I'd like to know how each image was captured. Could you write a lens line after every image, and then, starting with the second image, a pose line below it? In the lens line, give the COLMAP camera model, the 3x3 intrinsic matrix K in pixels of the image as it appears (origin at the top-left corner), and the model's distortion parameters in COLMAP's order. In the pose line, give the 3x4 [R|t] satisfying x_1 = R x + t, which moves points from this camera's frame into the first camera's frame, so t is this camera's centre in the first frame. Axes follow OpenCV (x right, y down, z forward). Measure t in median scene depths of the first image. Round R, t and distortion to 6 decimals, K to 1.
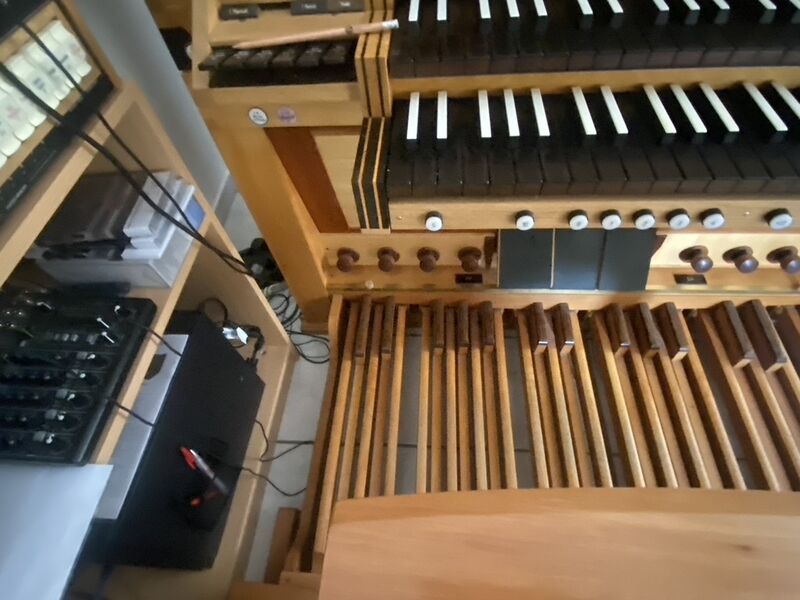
lens RADIAL K [[423.0, 0, 402.2], [0, 423.0, 280.5], [0, 0, 1]] dist [0.027982, -0.034806]
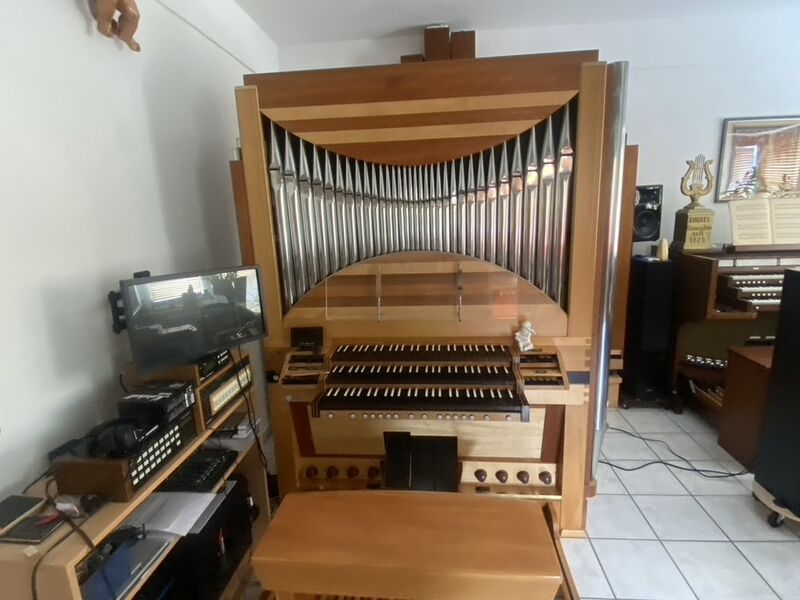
lens RADIAL K [[415.1, 0, 405.2], [0, 415.1, 295.7], [0, 0, 1]] dist [0.037731, -0.033359]
pose [[0.998270, 0.048253, -0.033594, 0.458917], [-0.058347, 0.742525, -0.667272, 0.846330], [-0.007253, 0.668078, 0.744056, -1.425861]]
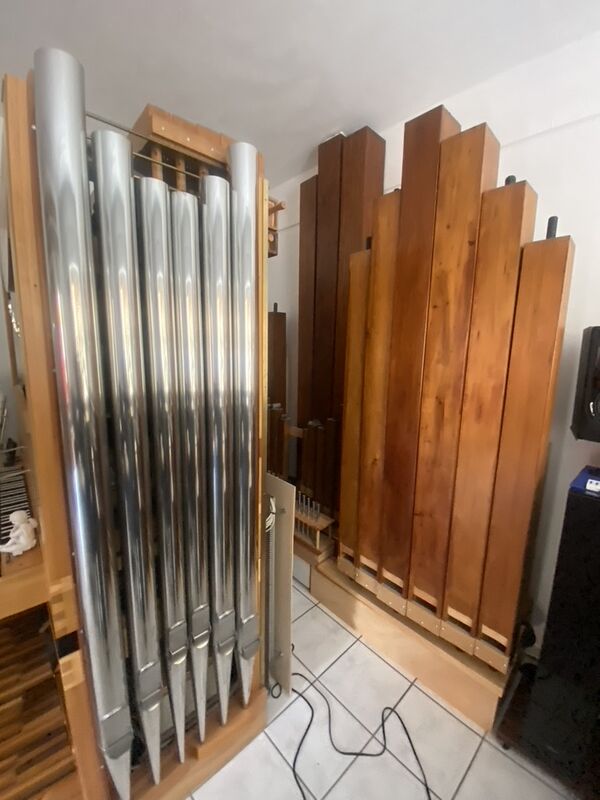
lens RADIAL K [[322.0, 0, 300.0], [0, 322.0, 400.0], [0, 0, 1]] dist [0.021882, -0.020401]
pose [[0.705490, 0.208015, -0.677505, 2.534245], [-0.614559, 0.655685, -0.438628, -1.008490], [0.352989, 0.725815, 0.590417, -0.276674]]
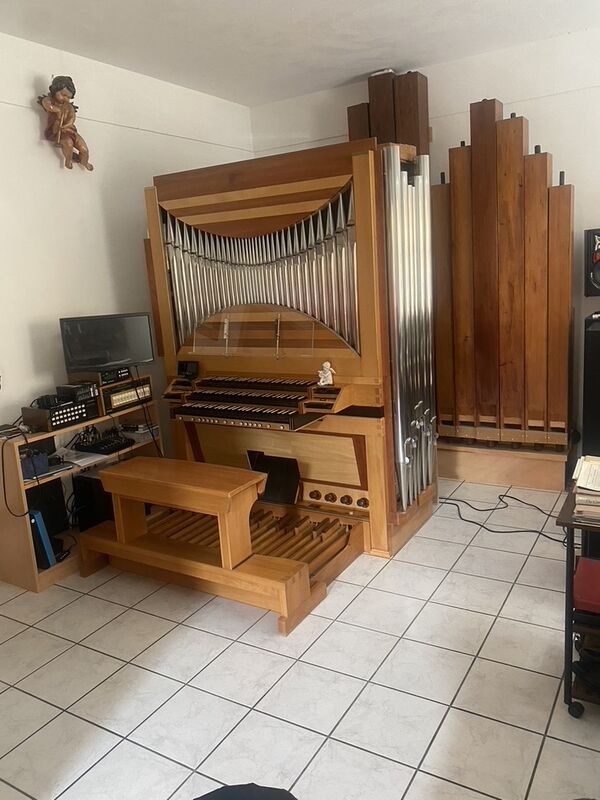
lens RADIAL K [[630.1, 0, 310.9], [0, 630.1, 402.1], [0, 0, 1]] dist [0.027123, -0.006136]
pose [[0.880594, 0.118385, -0.458846, 2.954304], [-0.381830, 0.750719, -0.539098, 1.929983], [0.280644, 0.649928, 0.706281, -2.496001]]
